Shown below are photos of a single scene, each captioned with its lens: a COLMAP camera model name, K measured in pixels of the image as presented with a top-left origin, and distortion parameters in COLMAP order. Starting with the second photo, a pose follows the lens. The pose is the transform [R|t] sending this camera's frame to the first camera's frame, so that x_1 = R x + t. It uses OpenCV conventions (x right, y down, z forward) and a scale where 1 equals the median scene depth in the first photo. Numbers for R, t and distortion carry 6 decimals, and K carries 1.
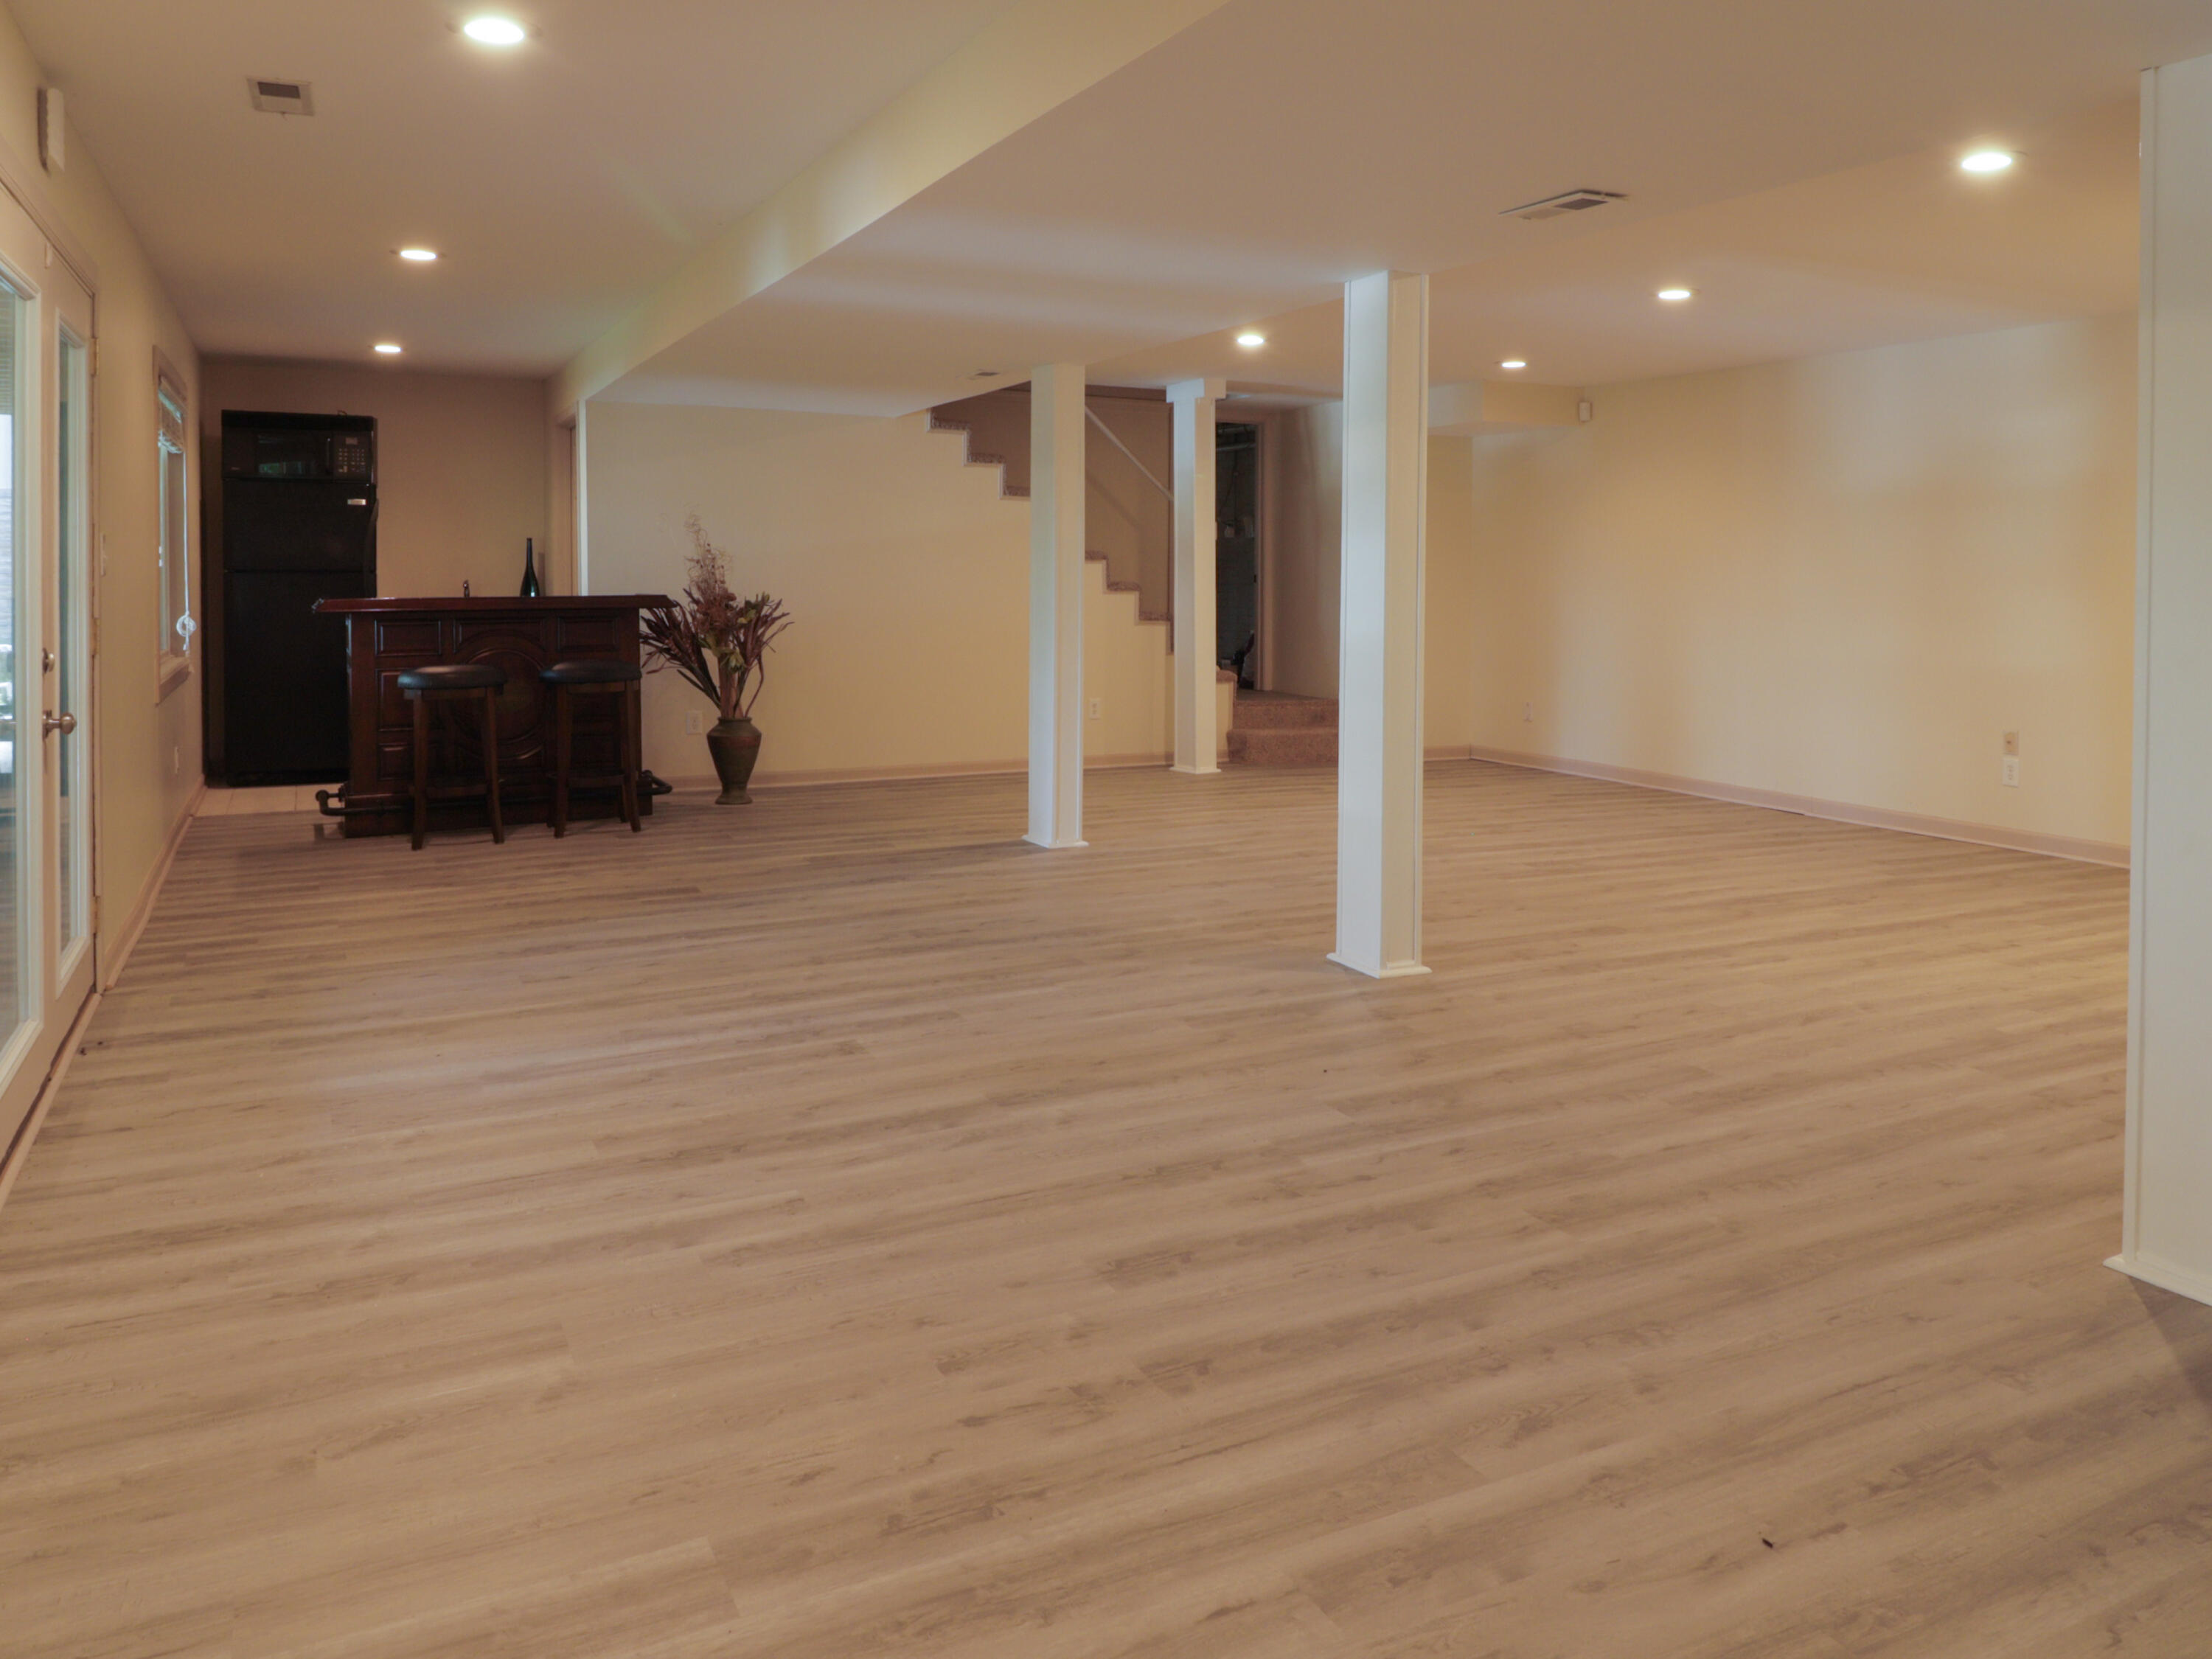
lens RADIAL K [[1589.0, 0, 1114.8], [0, 1589.0, 635.5], [0, 0, 1]] dist [0.003256, 0.001744]
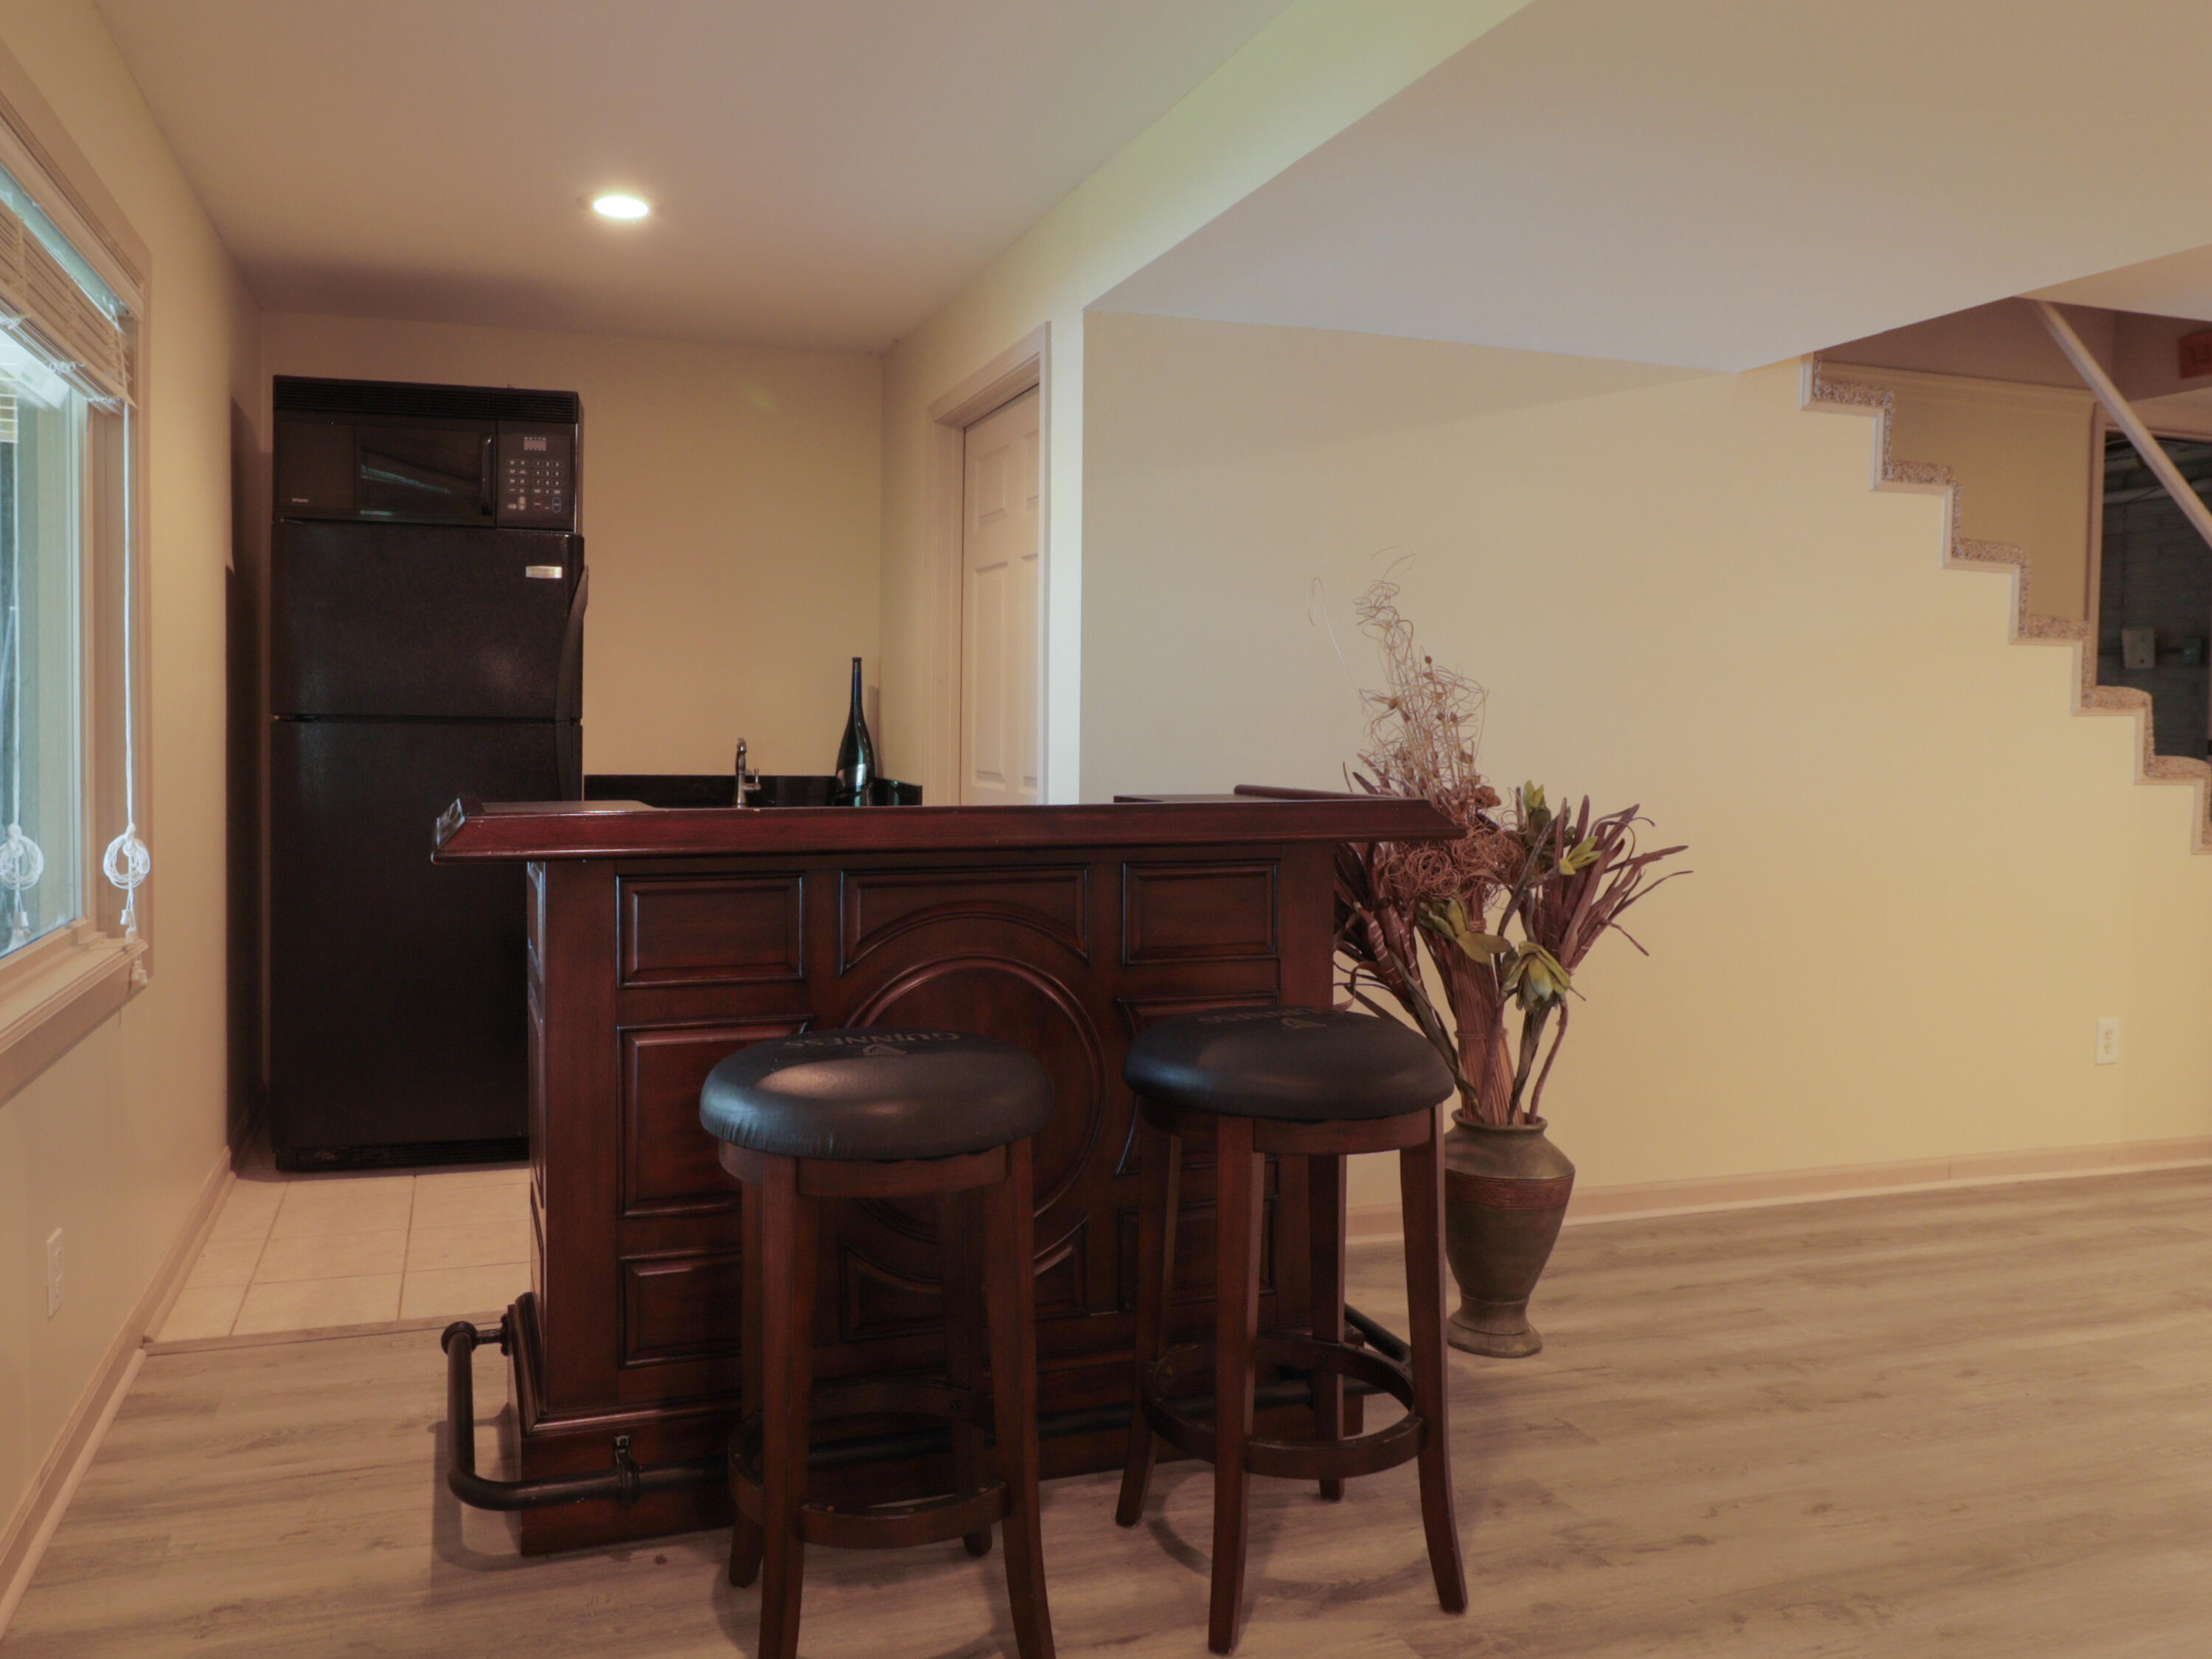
lens RADIAL K [[1712.5, 0, 1099.1], [0, 1712.5, 819.0], [0, 0, 1]] dist [-0.003494, -0.001871]
pose [[0.992727, 0.015811, -0.119344, -0.262703], [-0.013785, 0.999747, 0.017782, -0.023117], [0.119595, -0.016008, 0.992694, 0.537280]]
